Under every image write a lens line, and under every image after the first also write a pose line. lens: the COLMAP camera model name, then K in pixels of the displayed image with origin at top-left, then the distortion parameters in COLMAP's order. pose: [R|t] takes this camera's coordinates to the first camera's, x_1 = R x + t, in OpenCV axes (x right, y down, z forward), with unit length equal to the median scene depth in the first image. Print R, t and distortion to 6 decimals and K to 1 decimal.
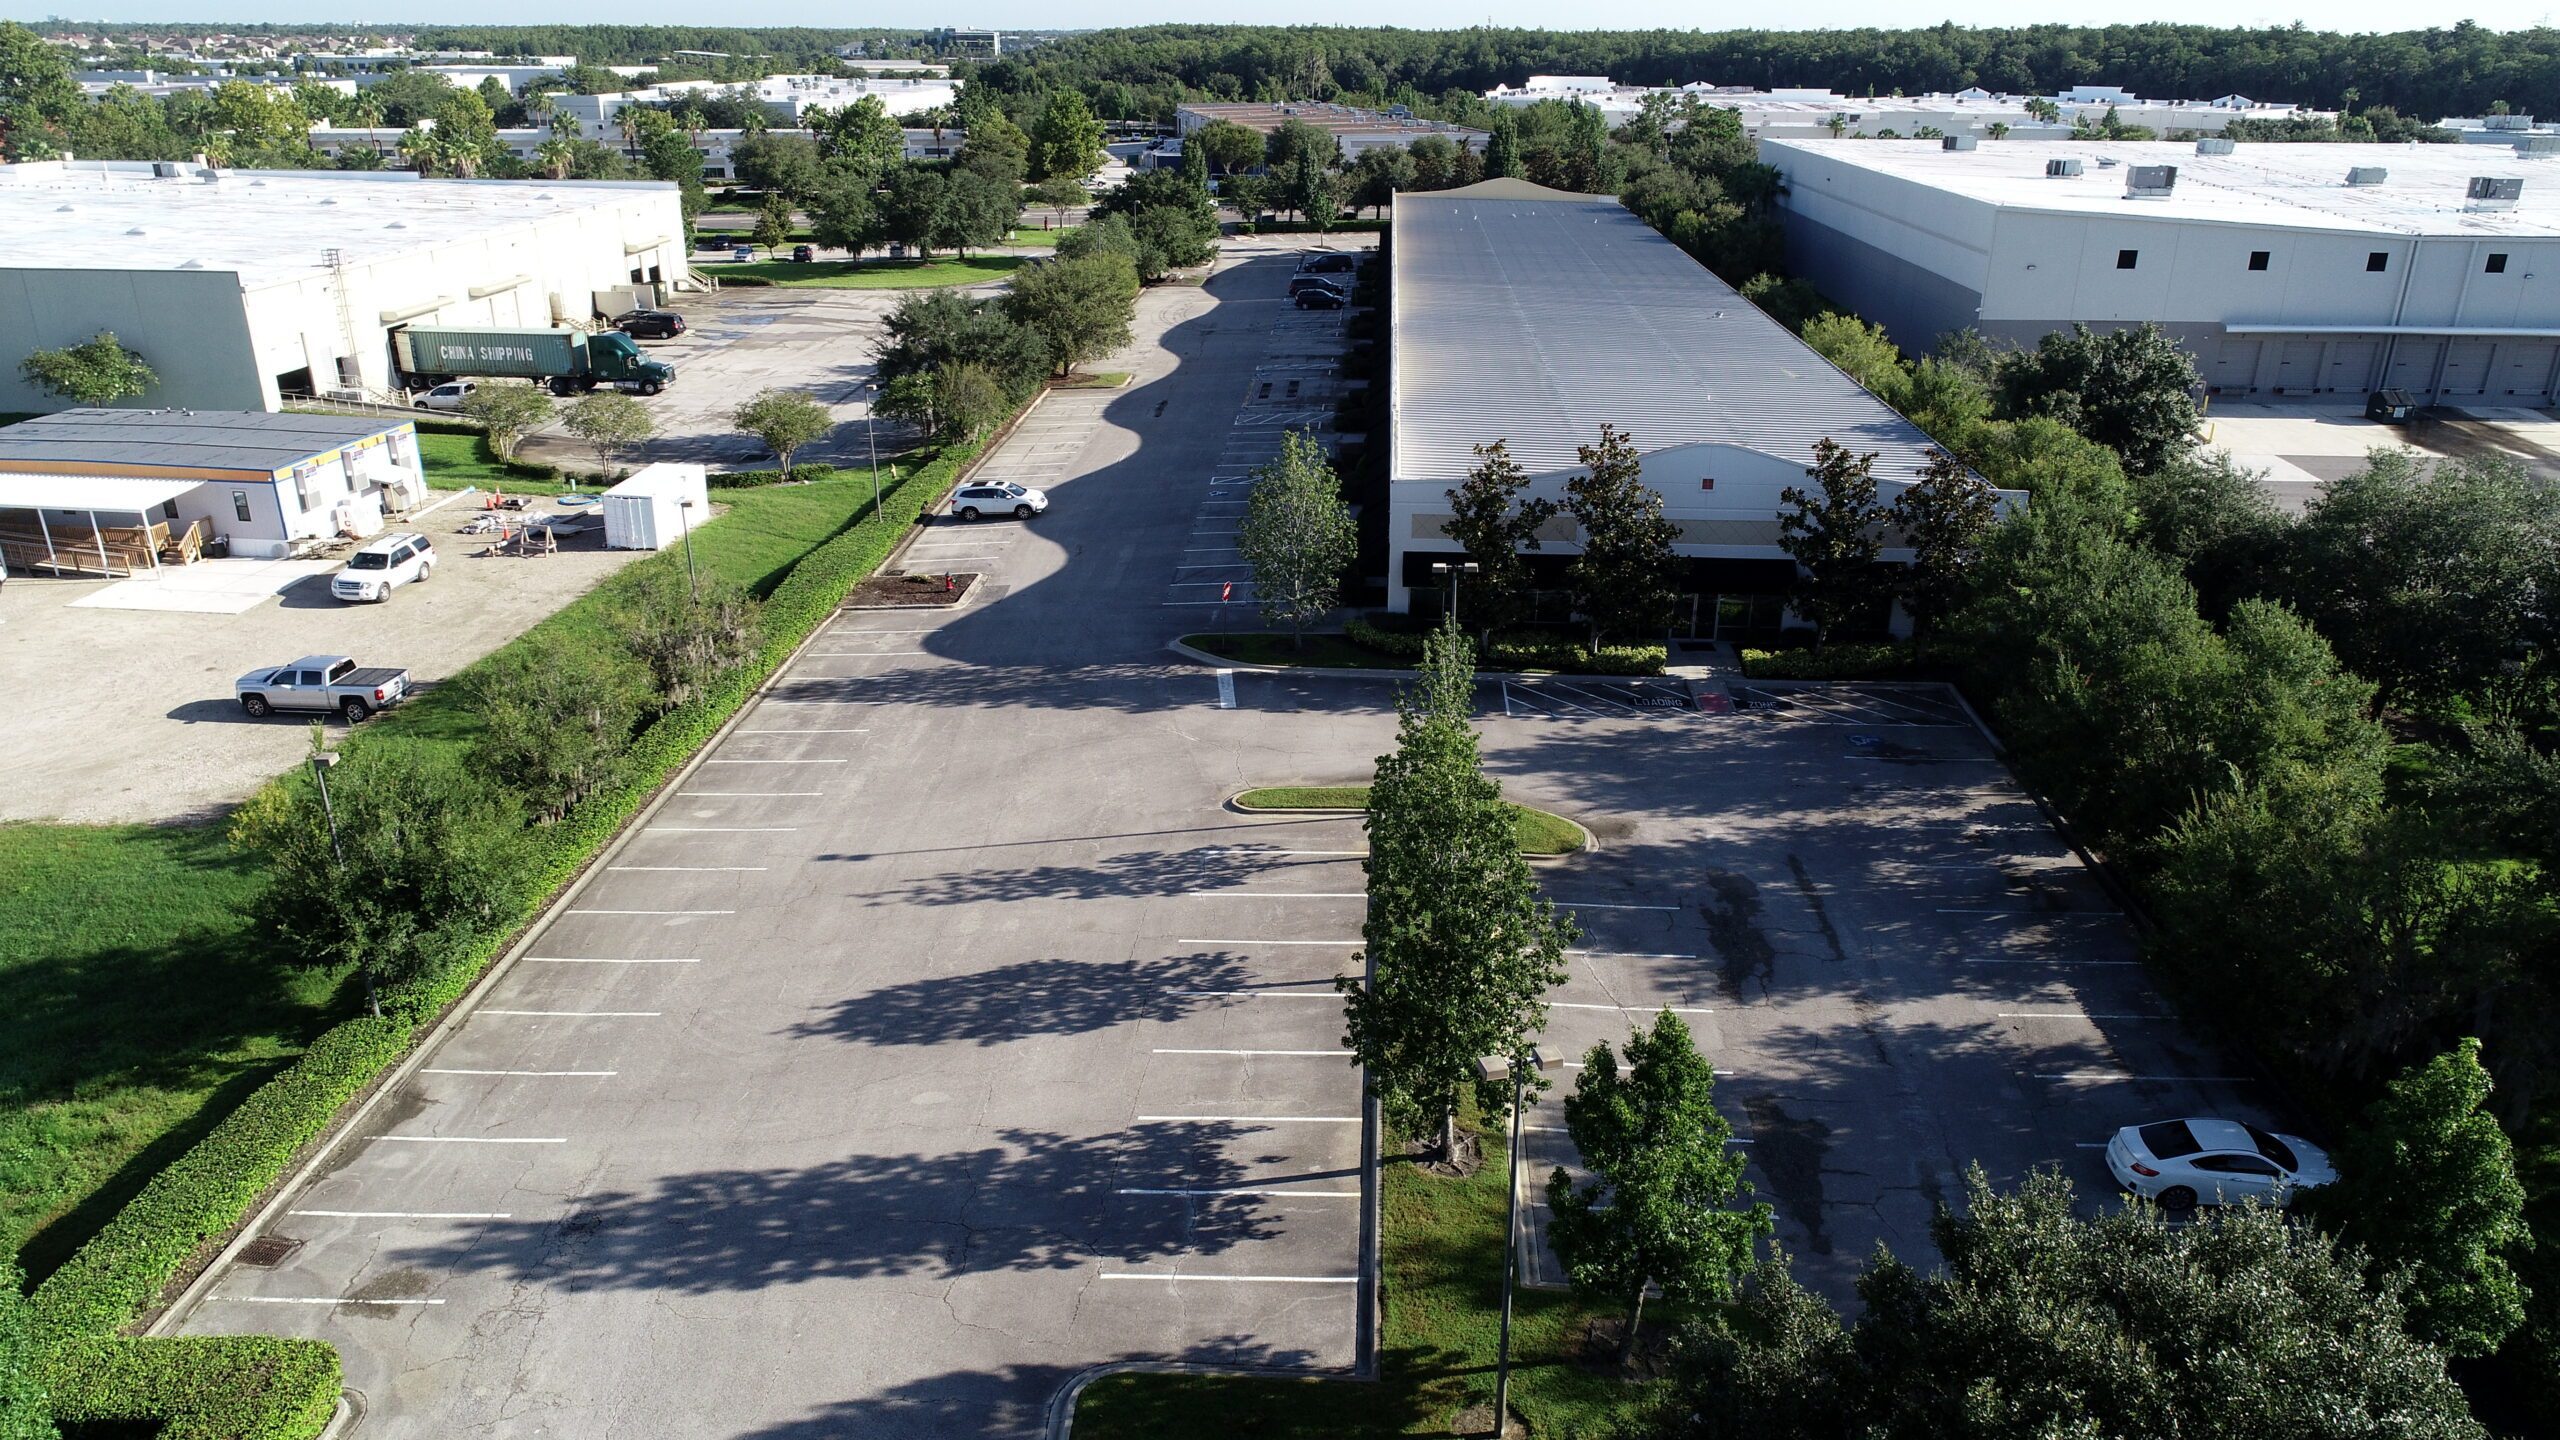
lens RADIAL K [[1721.2, 0, 1284.8], [0, 1721.2, 728.8], [0, 0, 1]] dist [0.001298, 0.000798]
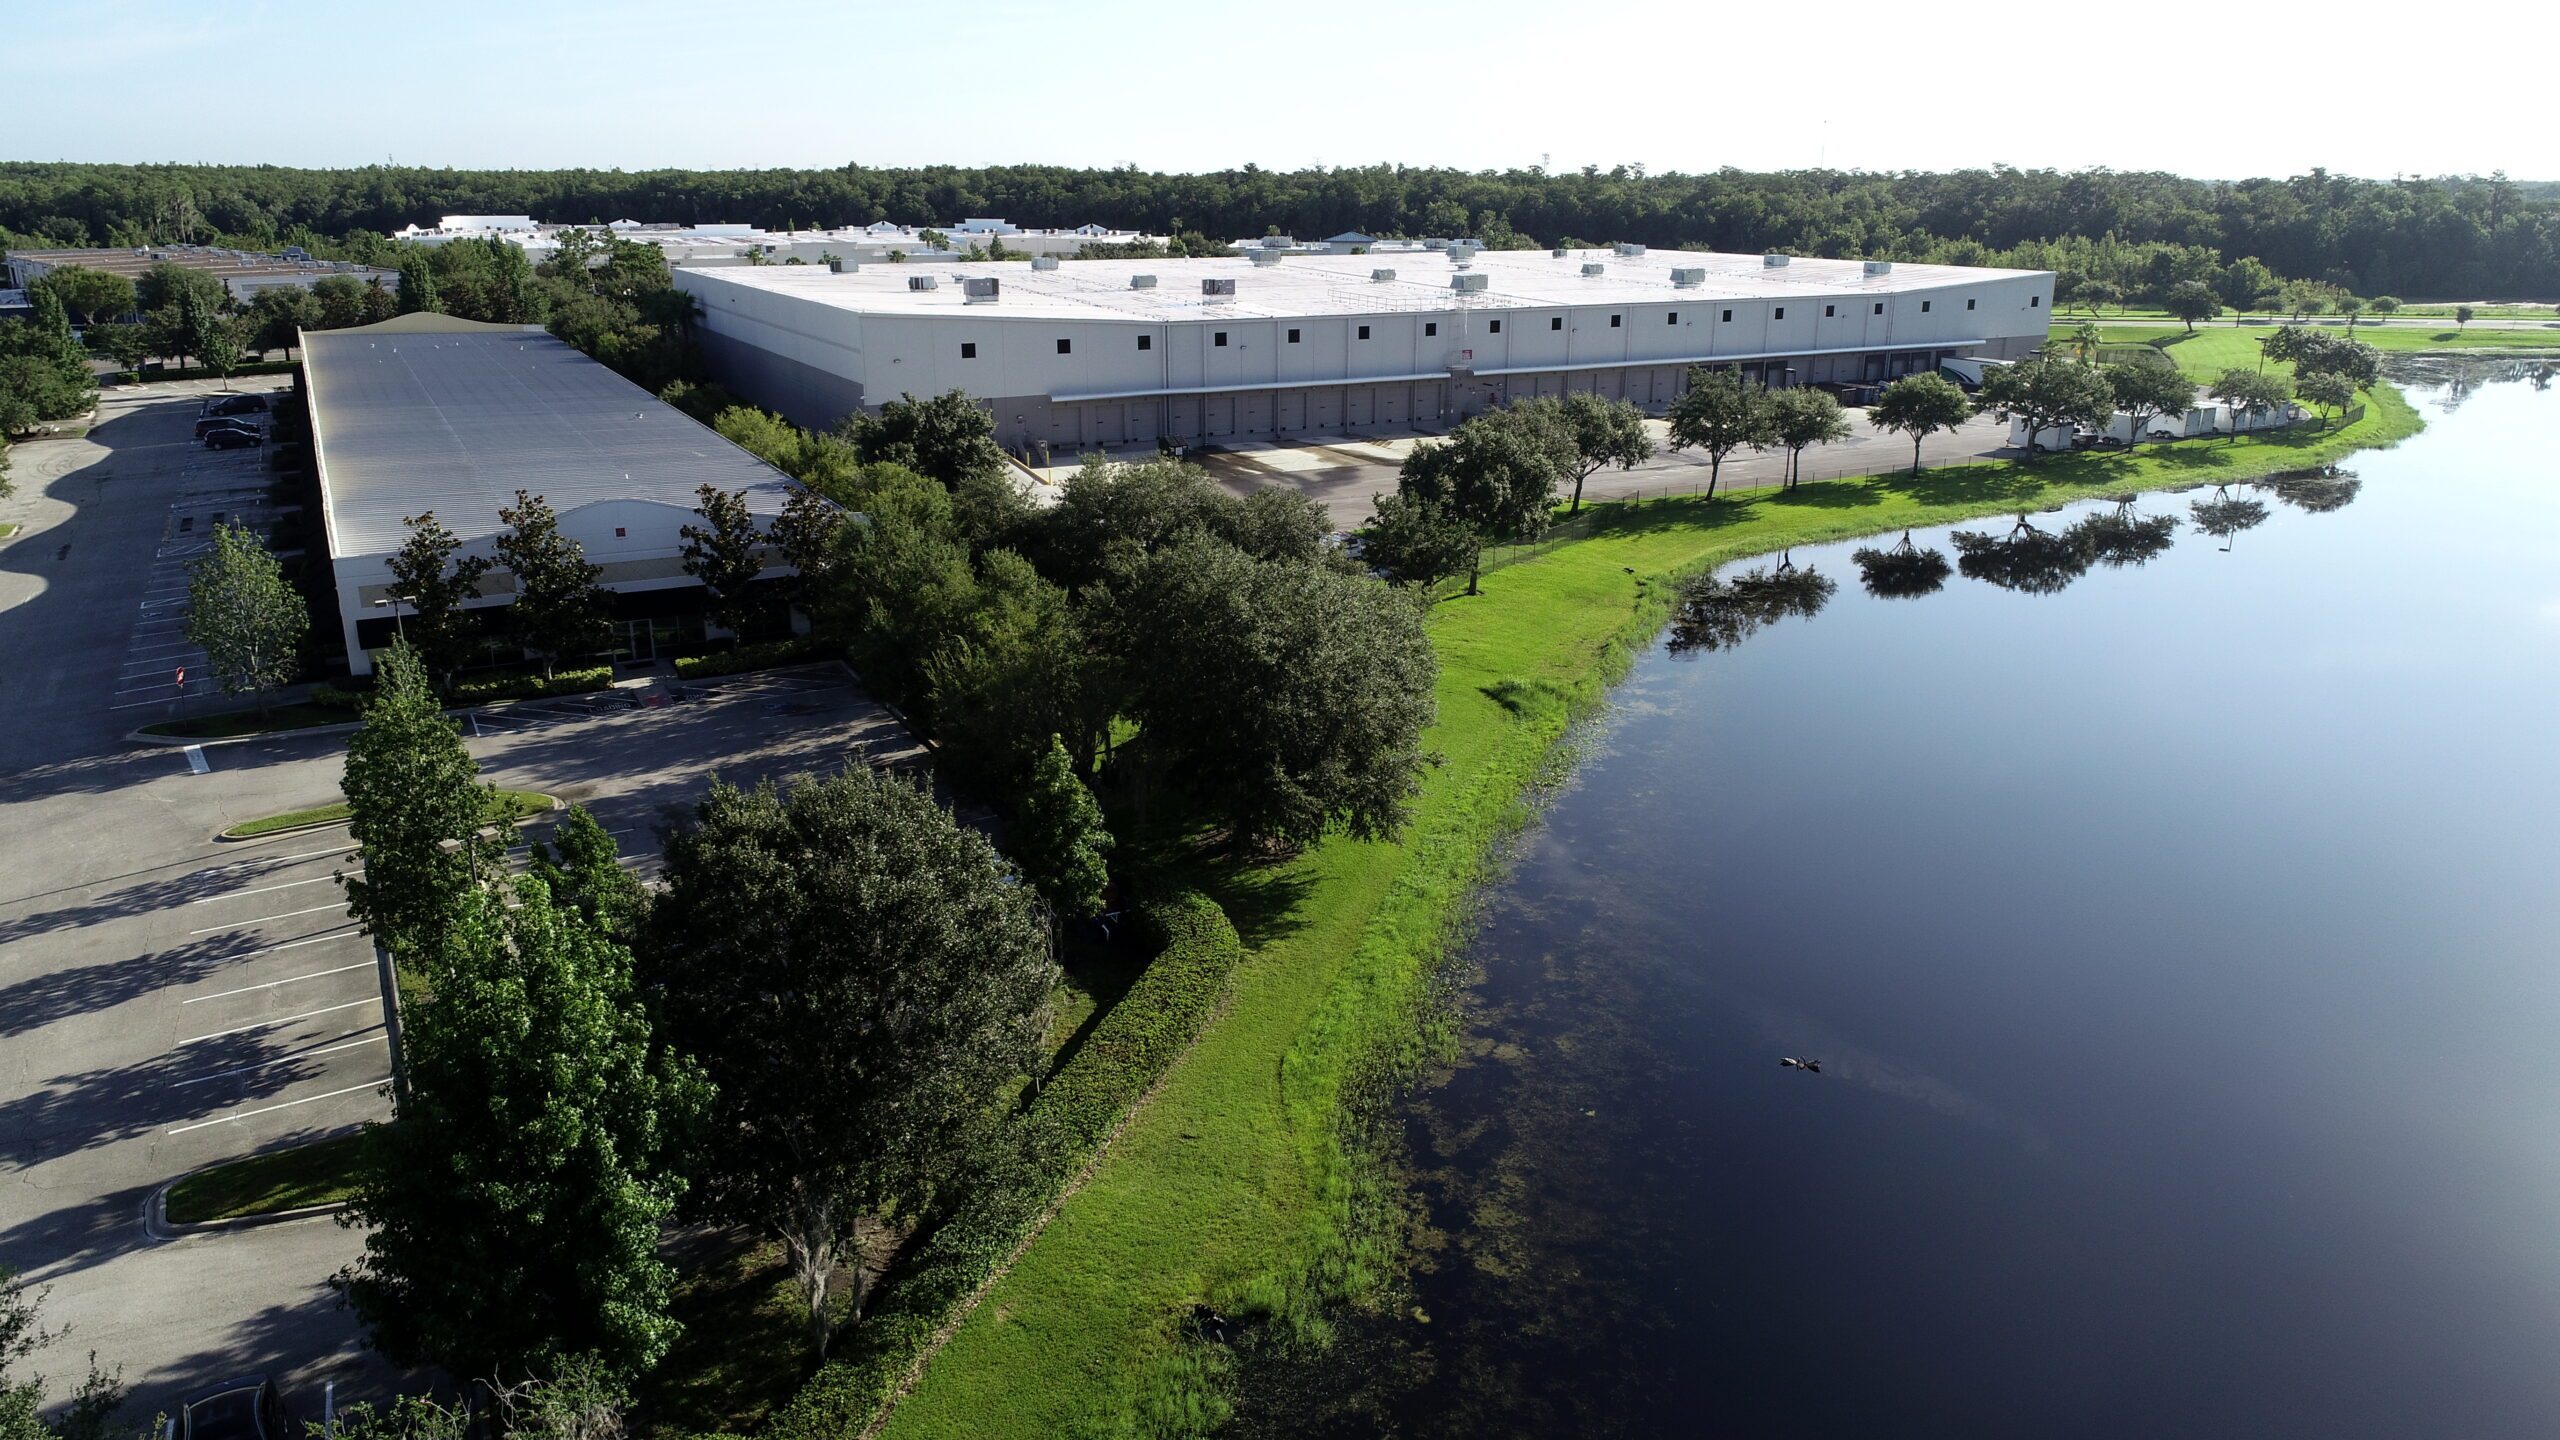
lens RADIAL K [[1721.2, 0, 1284.8], [0, 1721.2, 728.8], [0, 0, 1]] dist [0.001298, 0.000798]
pose [[0.843669, -0.164701, 0.510976, -0.003836], [0.200734, 0.979520, -0.015705, 0.063886], [-0.497925, 0.115820, 0.859451, -0.162913]]
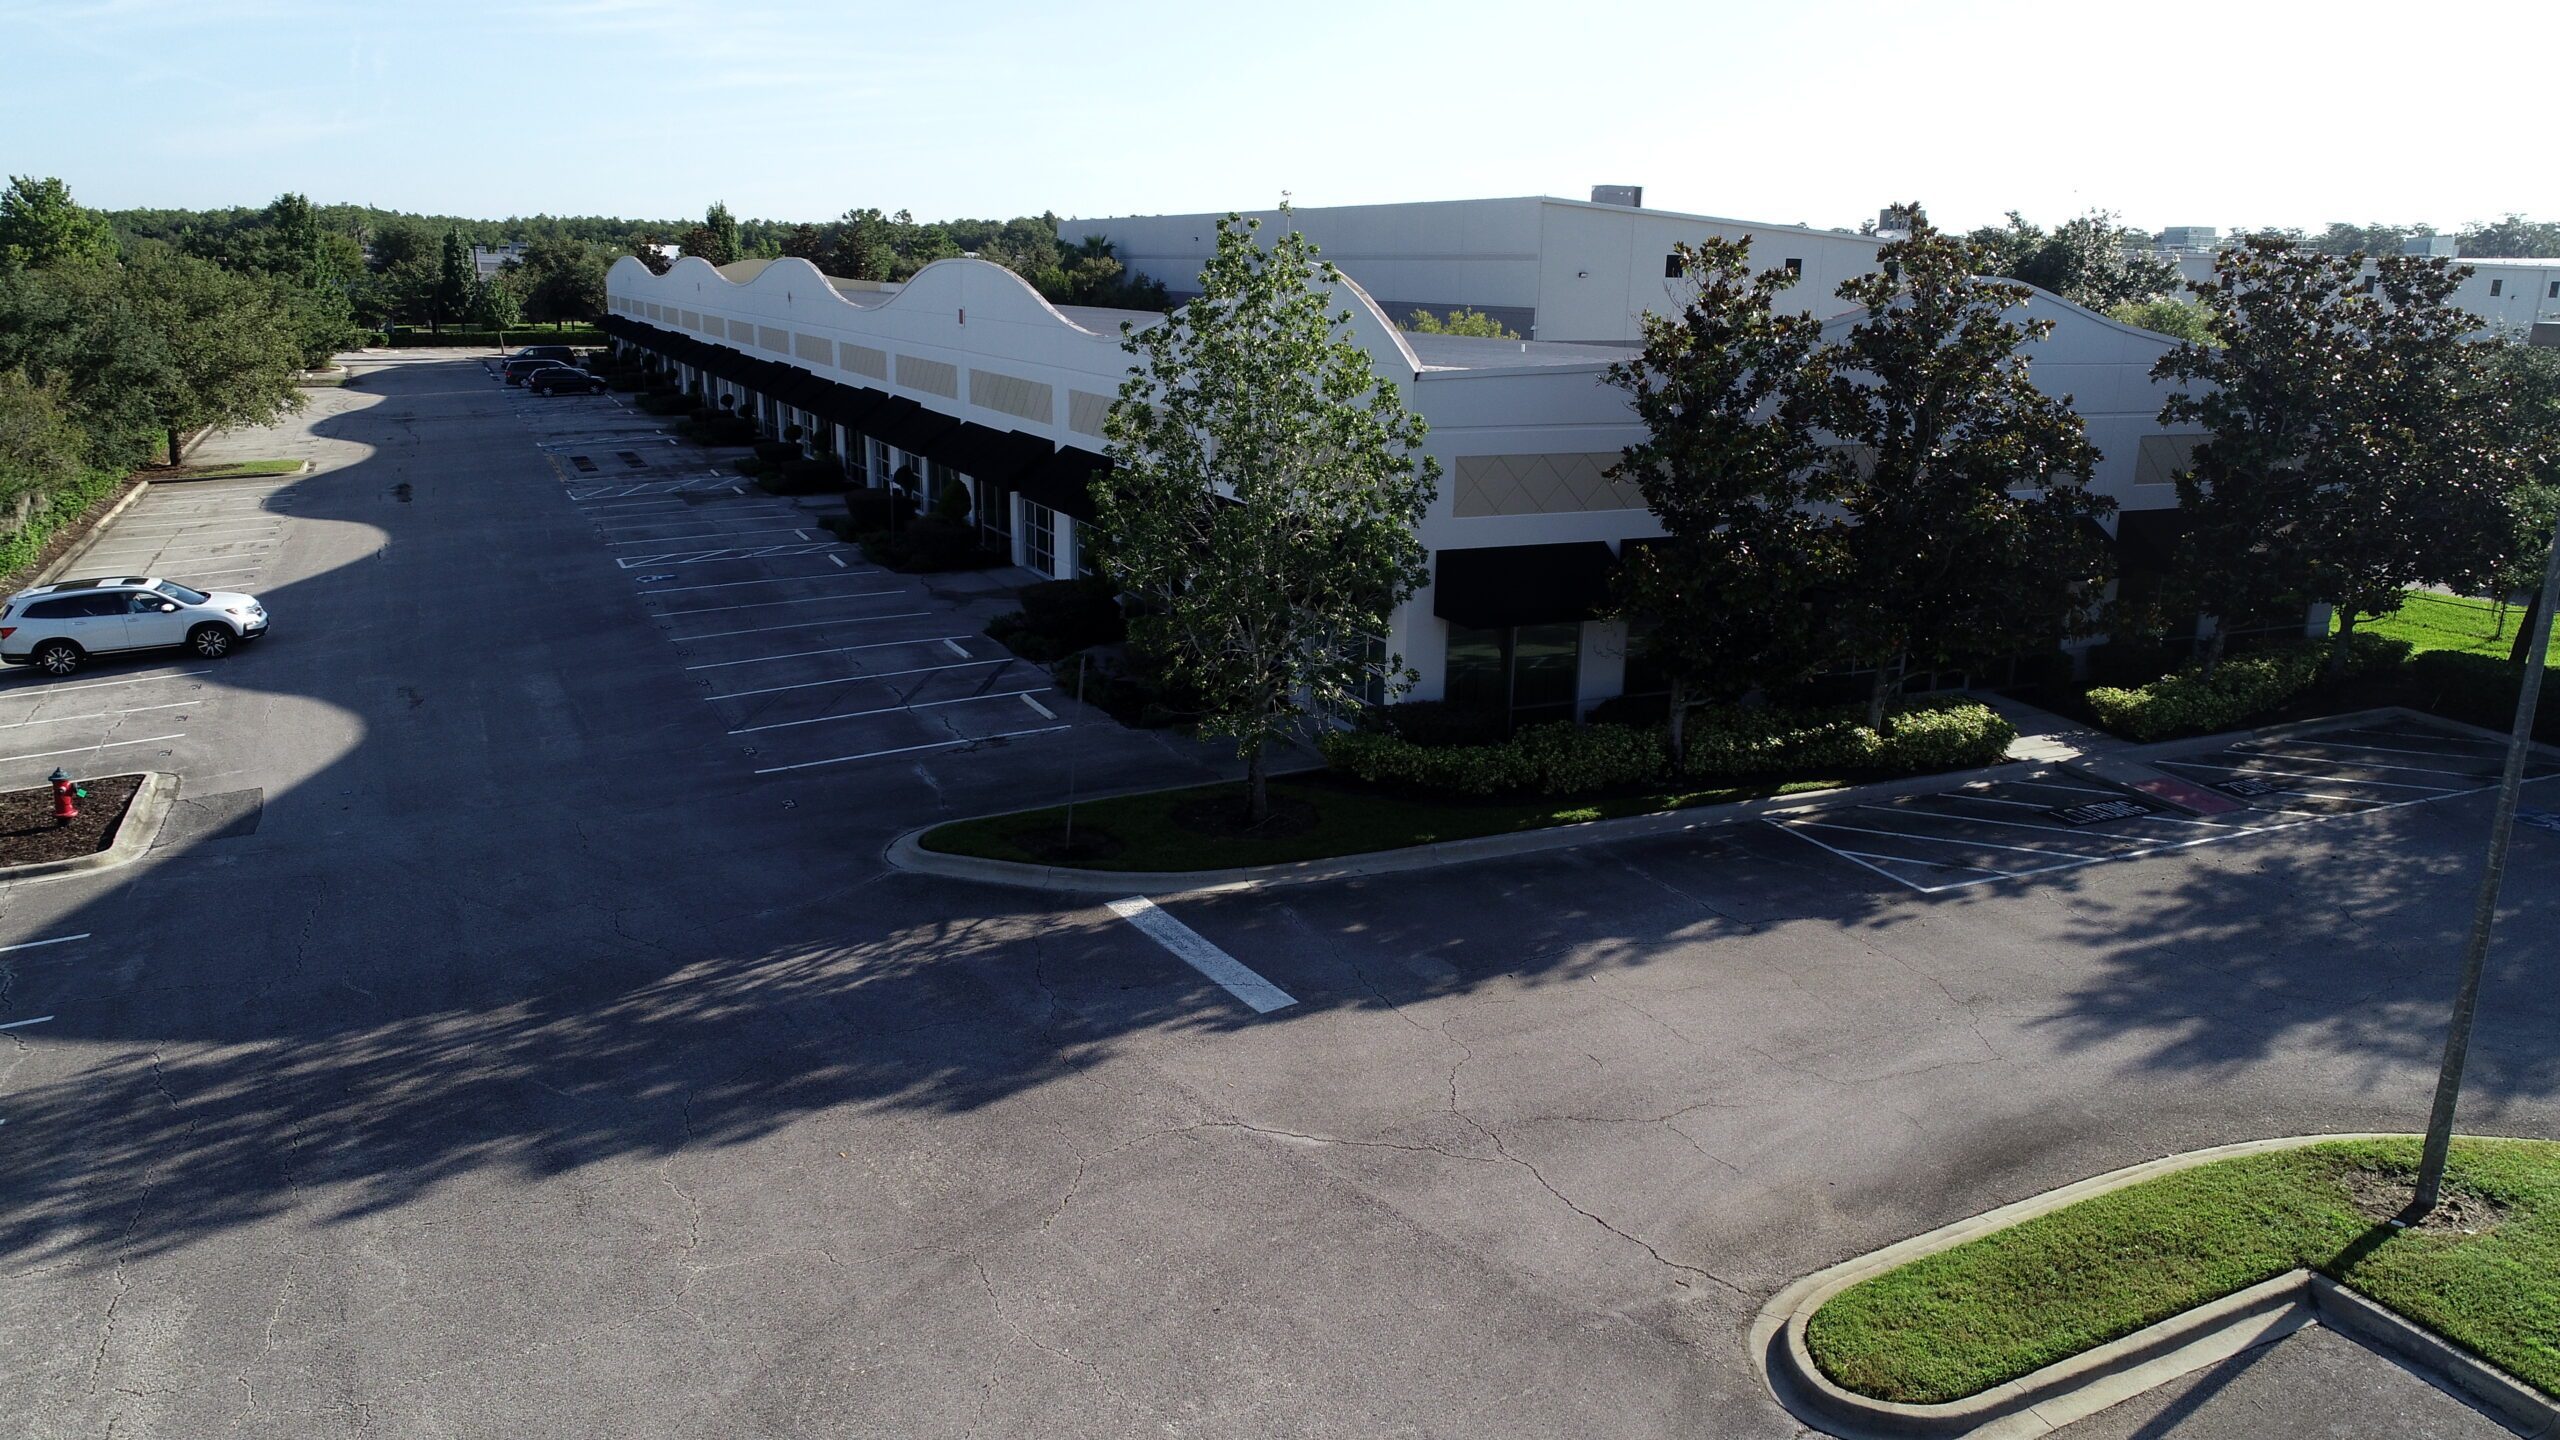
lens RADIAL K [[1721.2, 0, 1284.8], [0, 1721.2, 728.8], [0, 0, 1]] dist [0.001298, 0.000798]
pose [[0.870375, -0.111894, 0.479506, -0.098215], [0.168287, 0.982794, -0.076130, -0.021160], [-0.462737, 0.146957, 0.874230, 0.391512]]
